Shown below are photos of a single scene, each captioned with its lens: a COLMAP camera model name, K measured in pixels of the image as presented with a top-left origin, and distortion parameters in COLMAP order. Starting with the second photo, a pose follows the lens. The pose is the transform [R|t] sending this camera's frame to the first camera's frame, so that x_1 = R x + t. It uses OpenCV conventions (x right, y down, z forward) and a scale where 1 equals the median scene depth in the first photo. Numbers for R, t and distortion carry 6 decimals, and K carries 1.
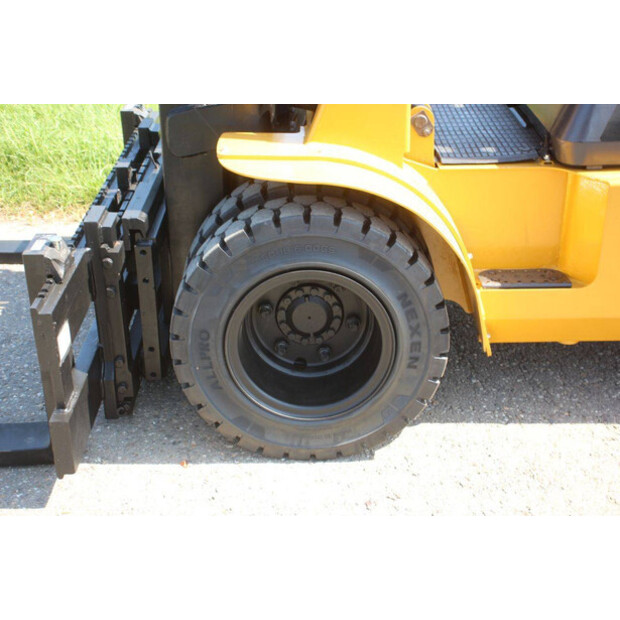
lens RADIAL K [[954.1, 0, 310.8], [0, 954.1, 313.2], [0, 0, 1]] dist [0.122698, 0.000000]
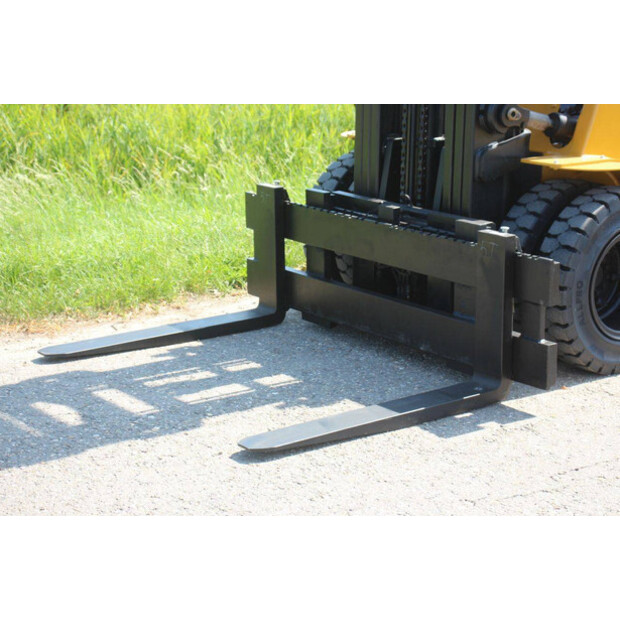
lens RADIAL K [[1412.7, 0, 322.1], [0, 1412.7, 303.8], [0, 0, 1]] dist [0.300768, 0.000000]
pose [[0.802028, -0.136167, 0.581558, -1.629441], [0.254861, 0.958597, -0.127031, 0.217954], [-0.540183, 0.250099, 0.803526, -0.502608]]
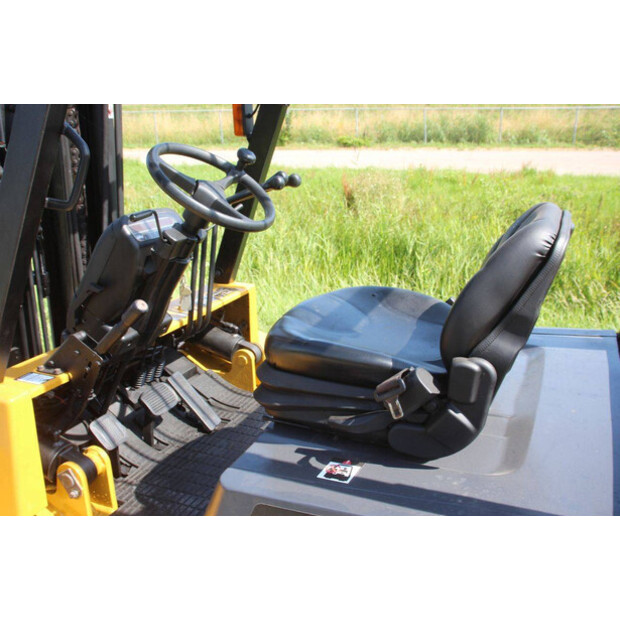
lens RADIAL K [[607.8, 0, 310.0], [0, 607.8, 320.4], [0, 0, 1]] dist [-0.066894, 0.000000]
pose [[0.911216, 0.130108, -0.390843, 0.501494], [-0.182066, 0.978310, -0.098801, -0.329424], [0.369510, 0.161188, 0.915140, 0.586276]]
